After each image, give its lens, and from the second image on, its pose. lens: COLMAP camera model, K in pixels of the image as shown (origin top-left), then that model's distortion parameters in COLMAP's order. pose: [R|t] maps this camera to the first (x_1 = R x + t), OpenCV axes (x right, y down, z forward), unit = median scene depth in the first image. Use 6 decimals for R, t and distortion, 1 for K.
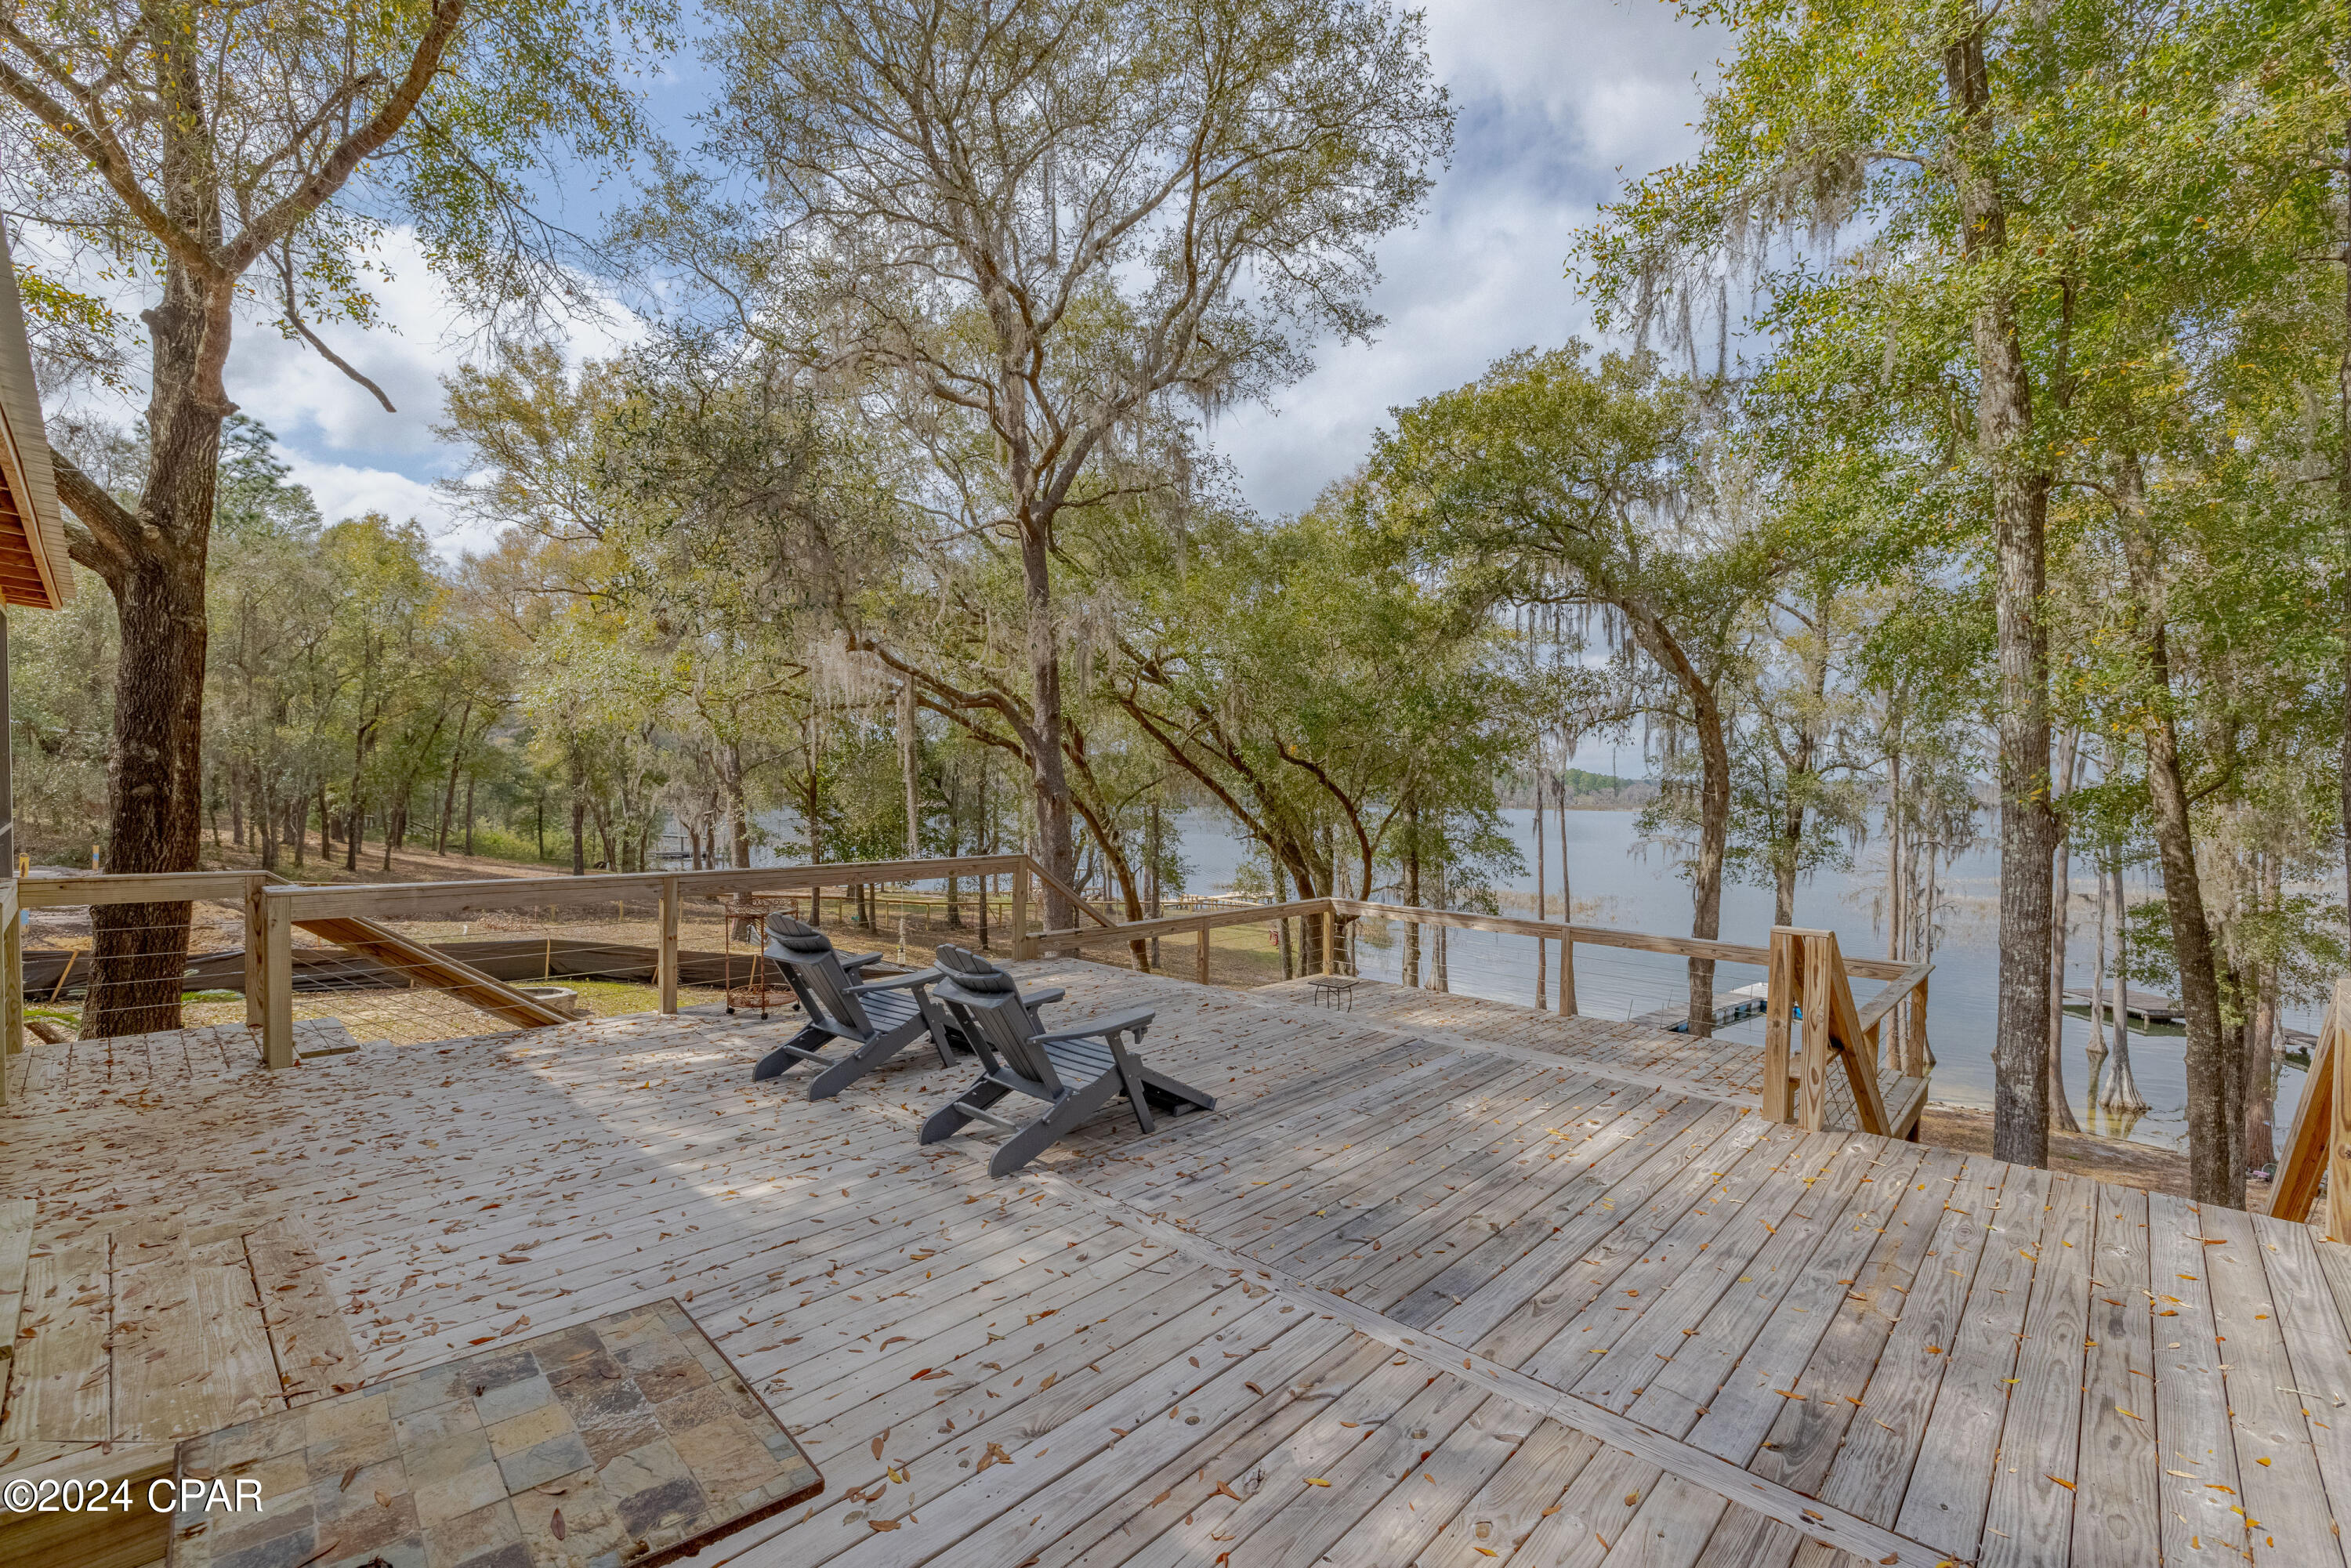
lens RADIAL K [[1018.5, 0, 1175.5], [0, 1018.5, 784.0], [0, 0, 1]] dist [-0.002833, -0.000253]
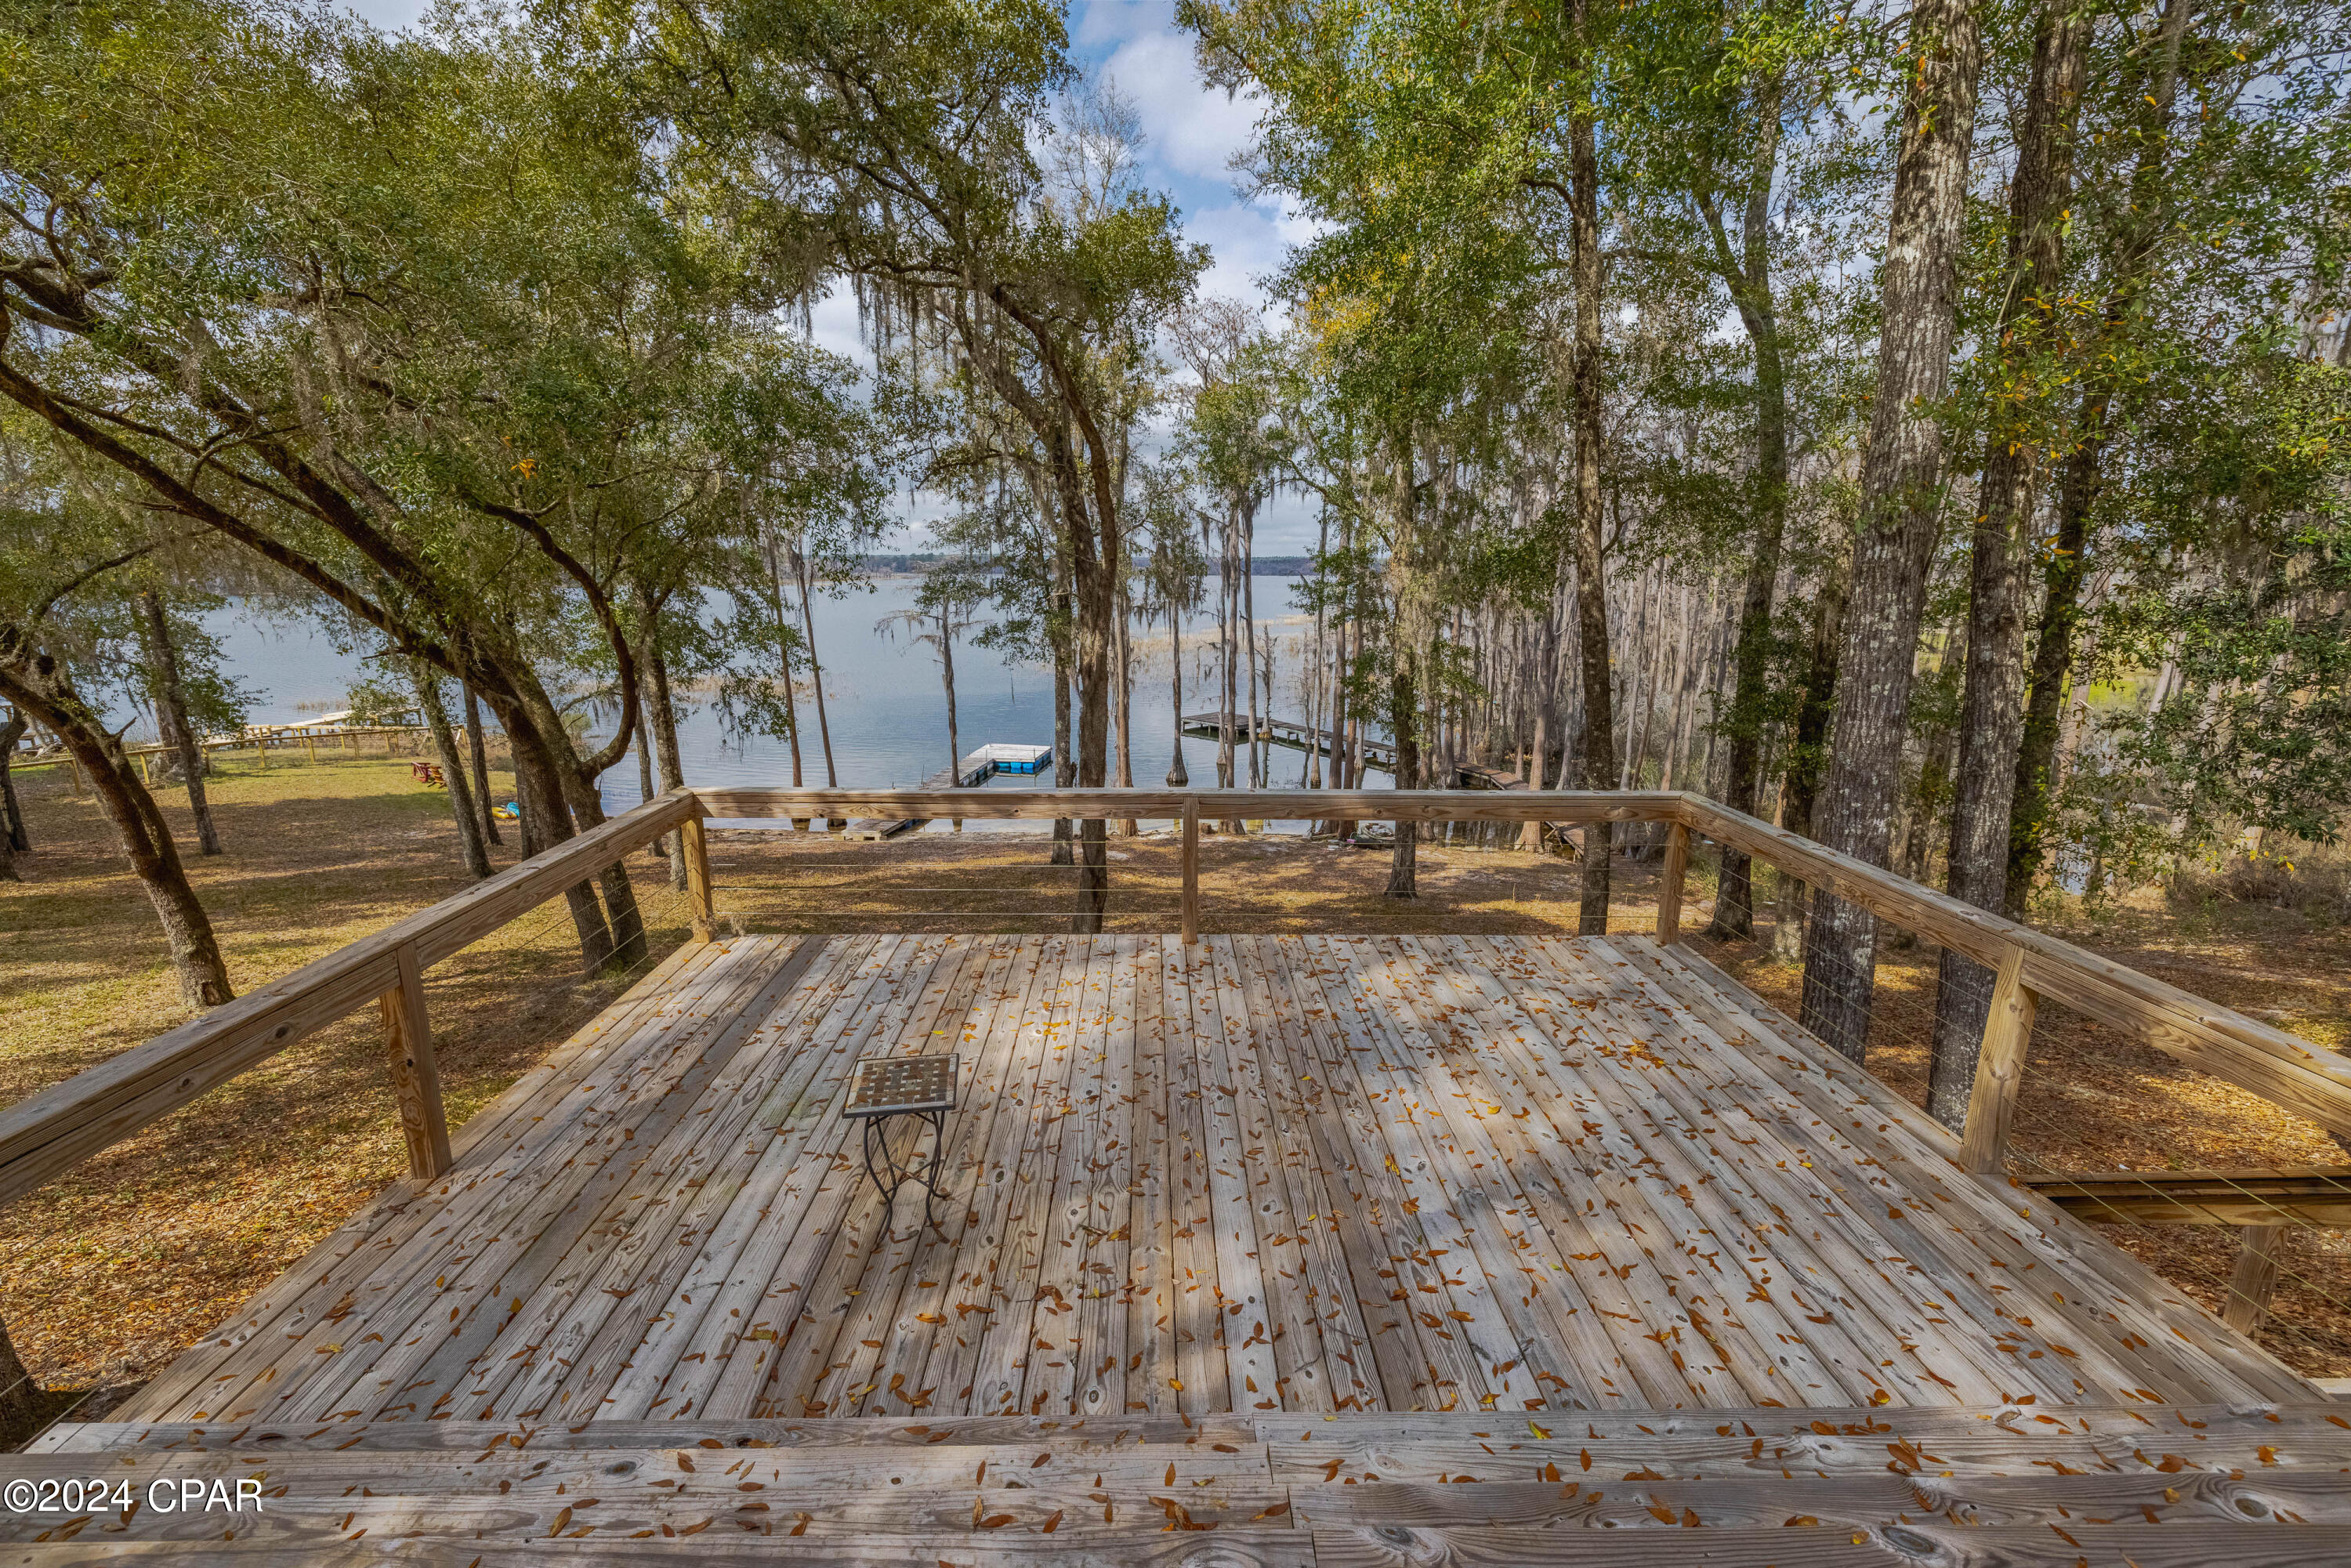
lens RADIAL K [[993.6, 0, 1168.5], [0, 993.6, 778.1], [0, 0, 1]] dist [-0.001848, -0.000077]
pose [[0.719277, -0.160192, 0.676002, -0.000414], [0.011105, 0.975579, 0.219366, 0.004351], [-0.694635, -0.150278, 0.703491, 0.301580]]
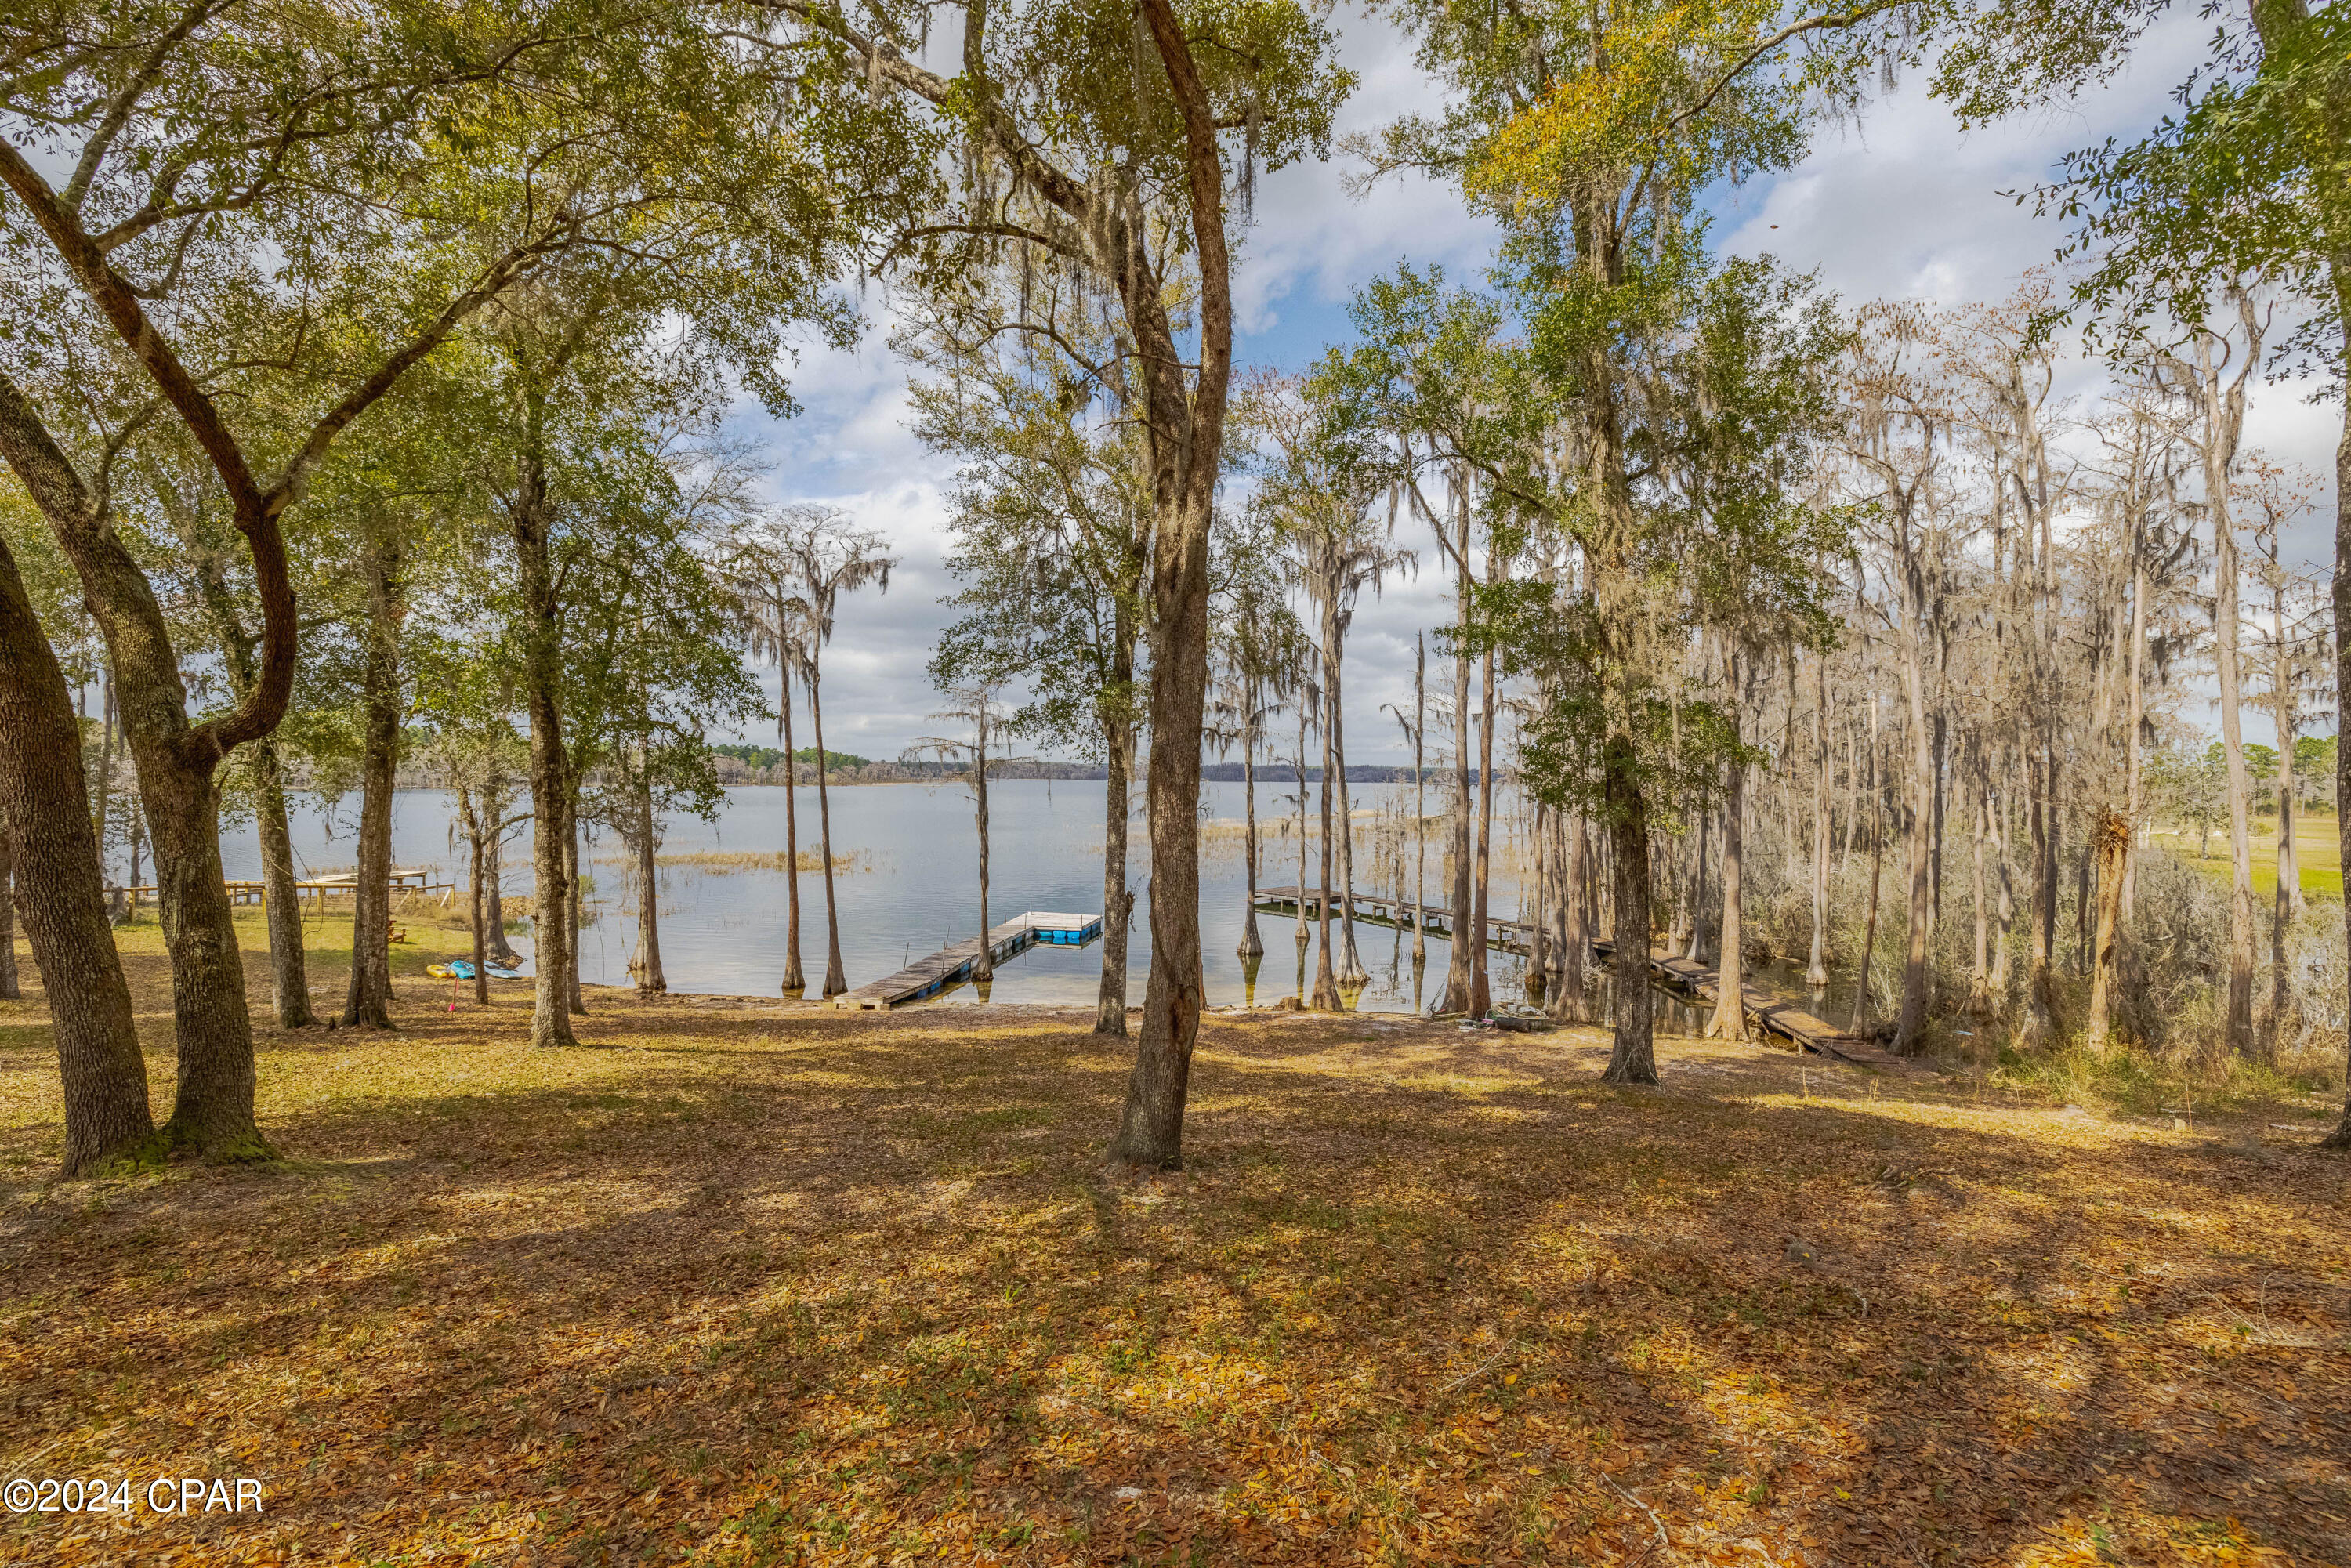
lens RADIAL K [[993.6, 0, 1168.5], [0, 993.6, 778.1], [0, 0, 1]] dist [-0.001848, -0.000077]
pose [[0.755597, -0.015519, 0.654853, 0.195362], [0.007134, 0.999855, 0.015463, 0.145060], [-0.654998, -0.007012, 0.755598, 0.558648]]
